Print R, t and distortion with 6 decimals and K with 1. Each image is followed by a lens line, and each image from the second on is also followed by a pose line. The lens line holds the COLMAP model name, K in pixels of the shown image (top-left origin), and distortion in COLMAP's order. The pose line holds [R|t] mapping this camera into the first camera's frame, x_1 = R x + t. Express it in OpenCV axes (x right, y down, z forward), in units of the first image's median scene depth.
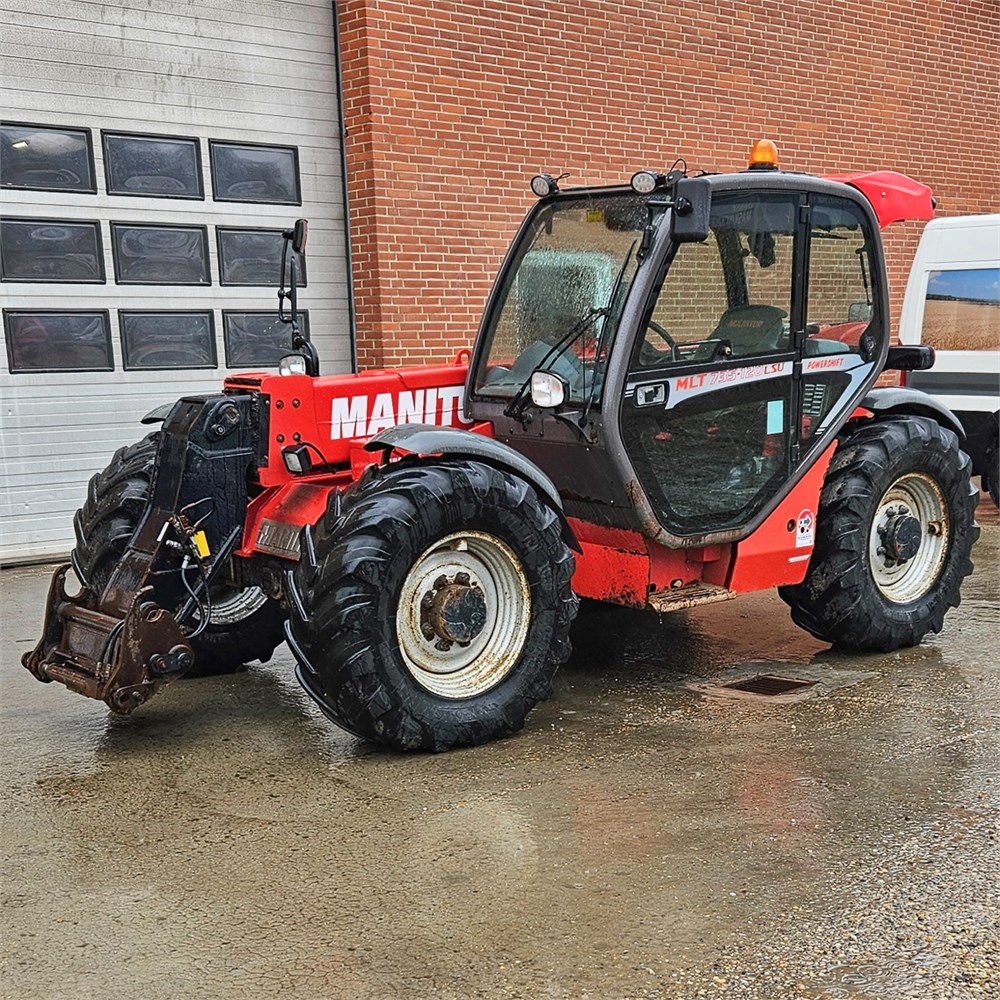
lens RADIAL K [[1521.0, 0, 547.0], [0, 1521.0, 715.7], [0, 0, 1]] dist [0.102240, -0.123204]
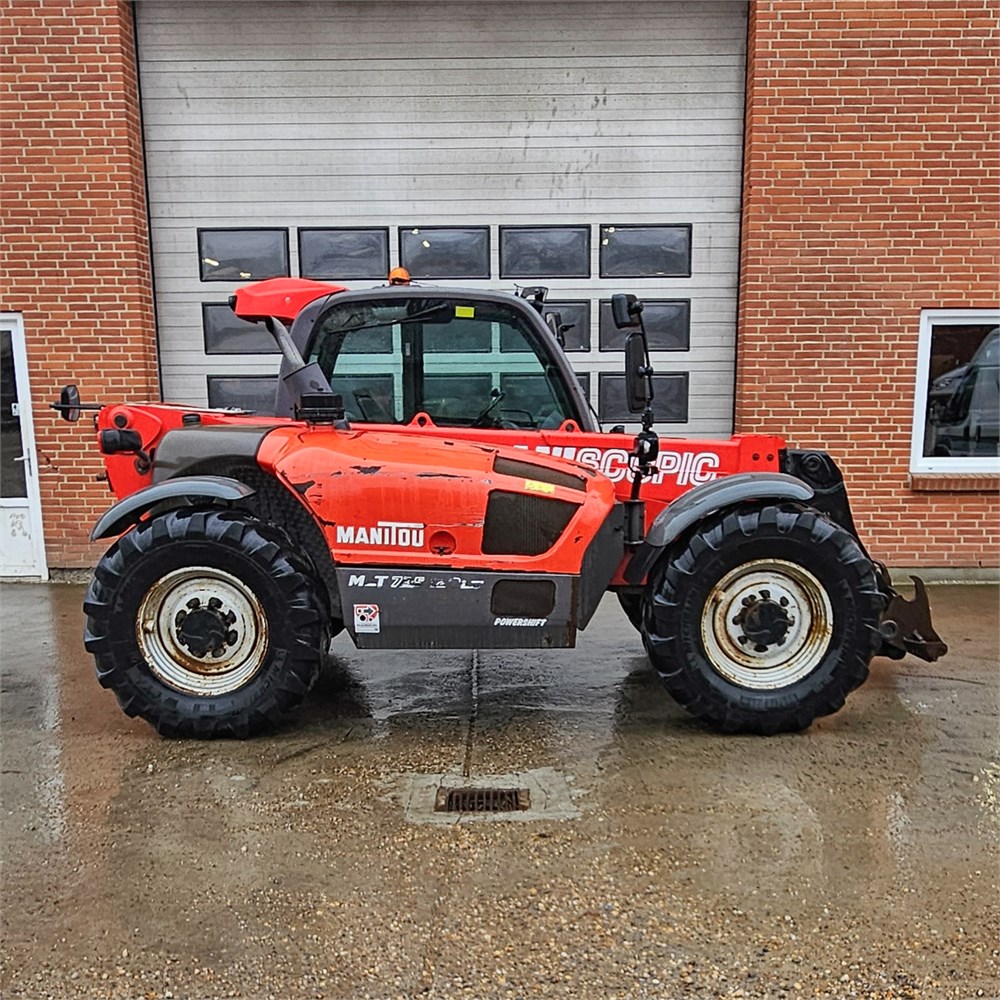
lens RADIAL K [[1274.8, 0, 511.6], [0, 1274.8, 704.3], [0, 0, 1]] dist [-0.008211, 0.019117]
pose [[0.719881, 0.184700, -0.669071, 0.426930], [-0.173652, 0.981216, 0.084030, -0.093185], [0.672024, 0.055694, 0.738432, 0.279586]]
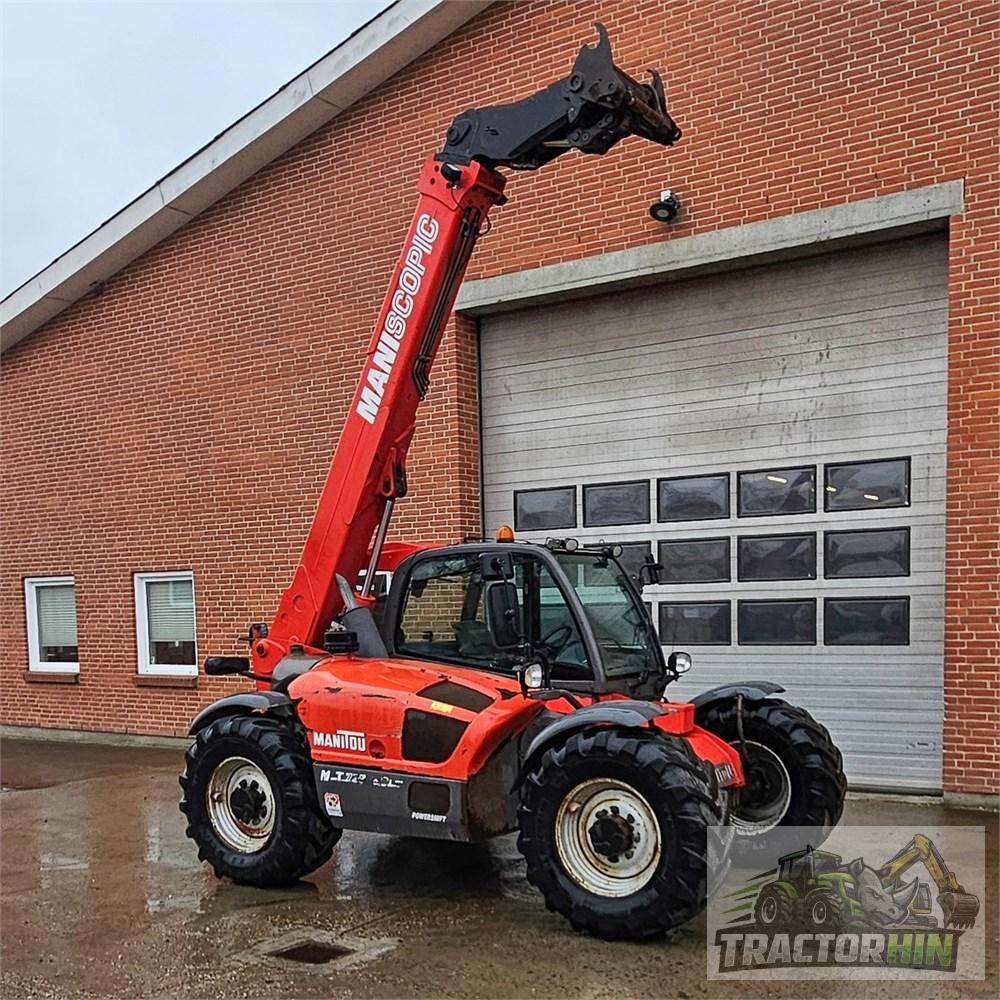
lens RADIAL K [[1202.3, 0, 505.7], [0, 1202.3, 717.3], [0, 0, 1]] dist [-0.010167, 0.020555]
pose [[0.219029, 0.109227, -0.969585, 0.669378], [-0.212890, 0.975122, 0.061760, -0.181576], [0.952210, 0.192887, 0.236833, 0.569004]]
